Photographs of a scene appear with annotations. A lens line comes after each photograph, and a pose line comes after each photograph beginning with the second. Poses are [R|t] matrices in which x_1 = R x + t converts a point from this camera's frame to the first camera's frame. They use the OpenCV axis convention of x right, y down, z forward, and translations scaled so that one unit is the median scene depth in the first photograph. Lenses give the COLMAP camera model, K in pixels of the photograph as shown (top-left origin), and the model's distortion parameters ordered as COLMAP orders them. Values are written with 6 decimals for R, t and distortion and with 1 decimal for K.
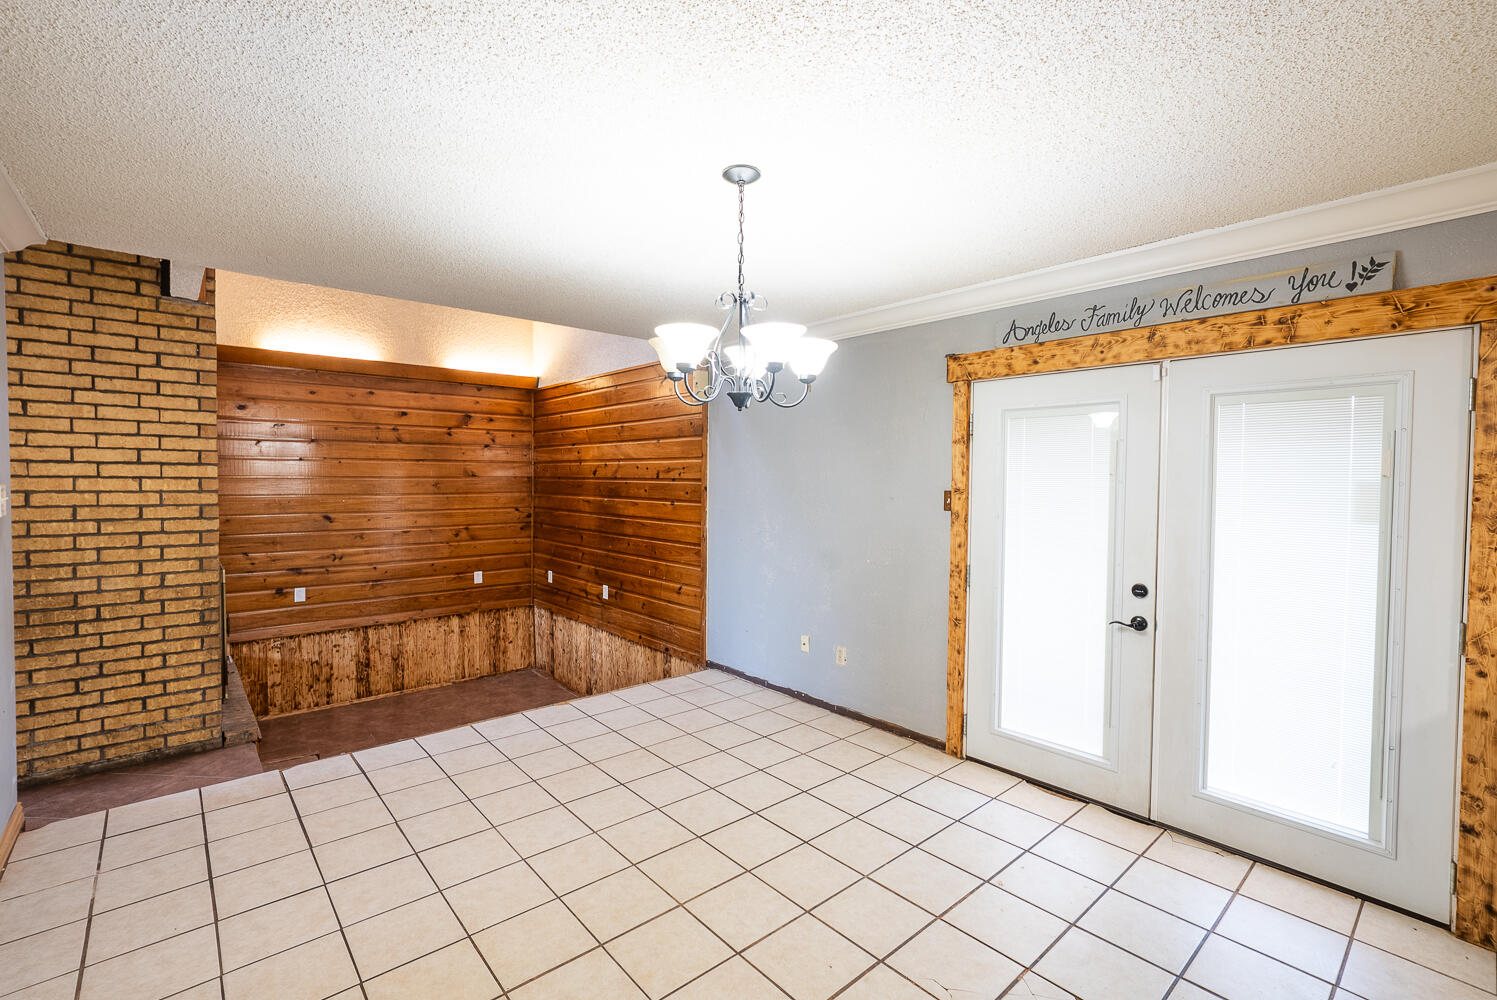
lens RADIAL K [[676.2, 0, 745.1], [0, 676.2, 495.0], [0, 0, 1]] dist [0.016503, -0.000071]
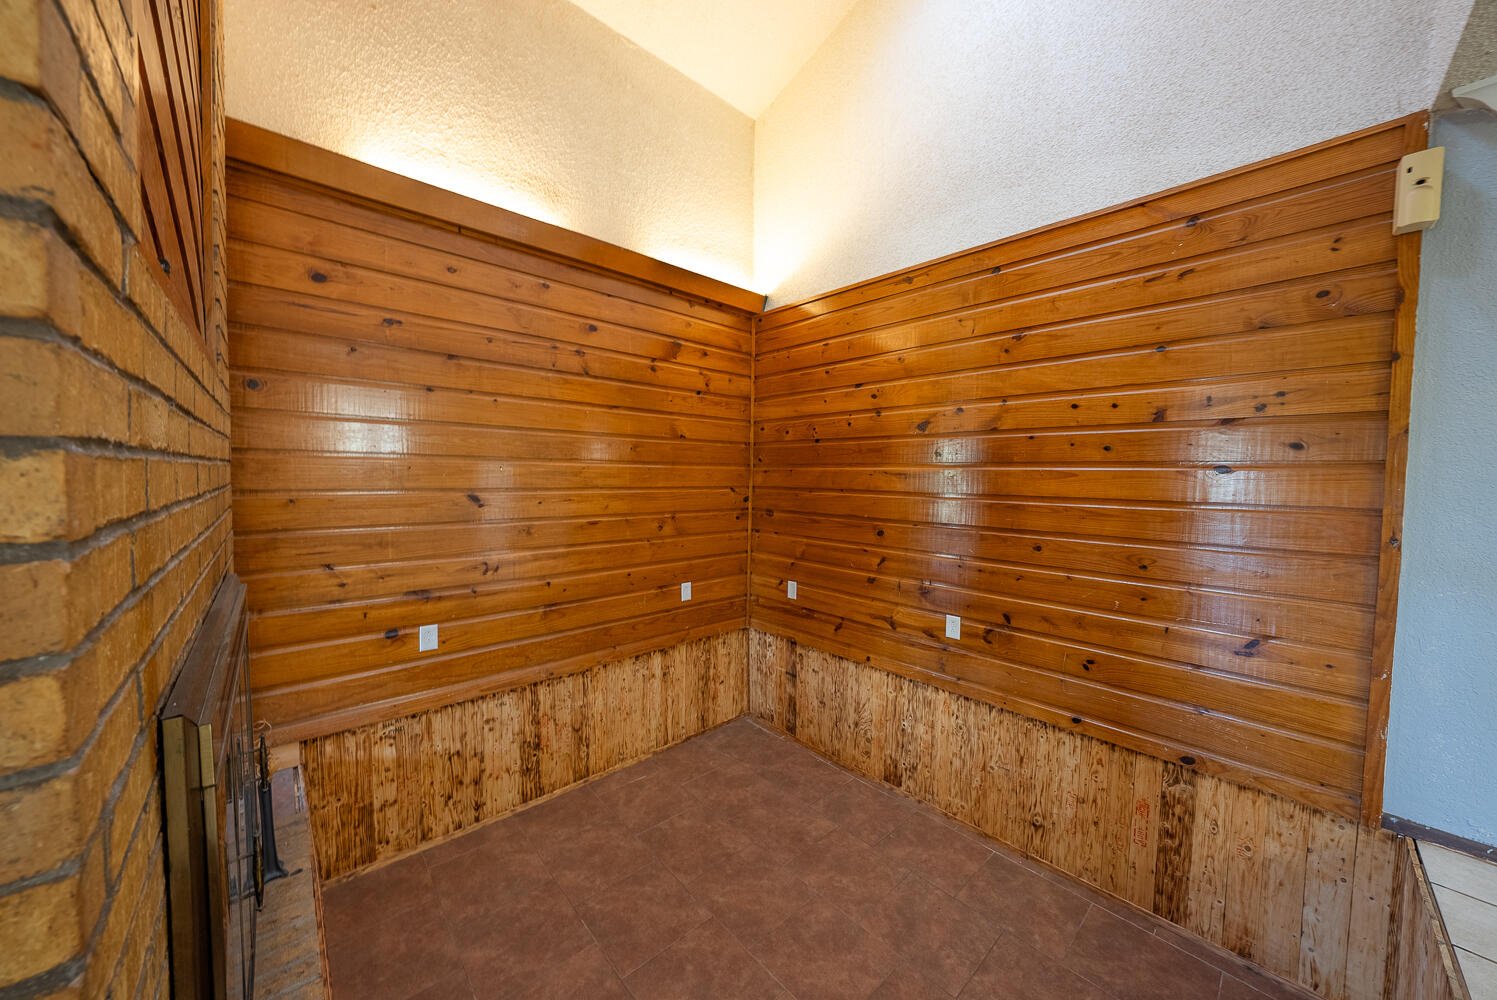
lens RADIAL K [[521.3, 0, 749.4], [0, 521.3, 496.3], [0, 0, 1]] dist [-0.013947, 0.000107]
pose [[0.998942, 0.004964, 0.045719, -0.394321], [-0.005525, 0.999911, 0.012154, 0.024539], [-0.045655, -0.012394, 0.998880, 0.544350]]
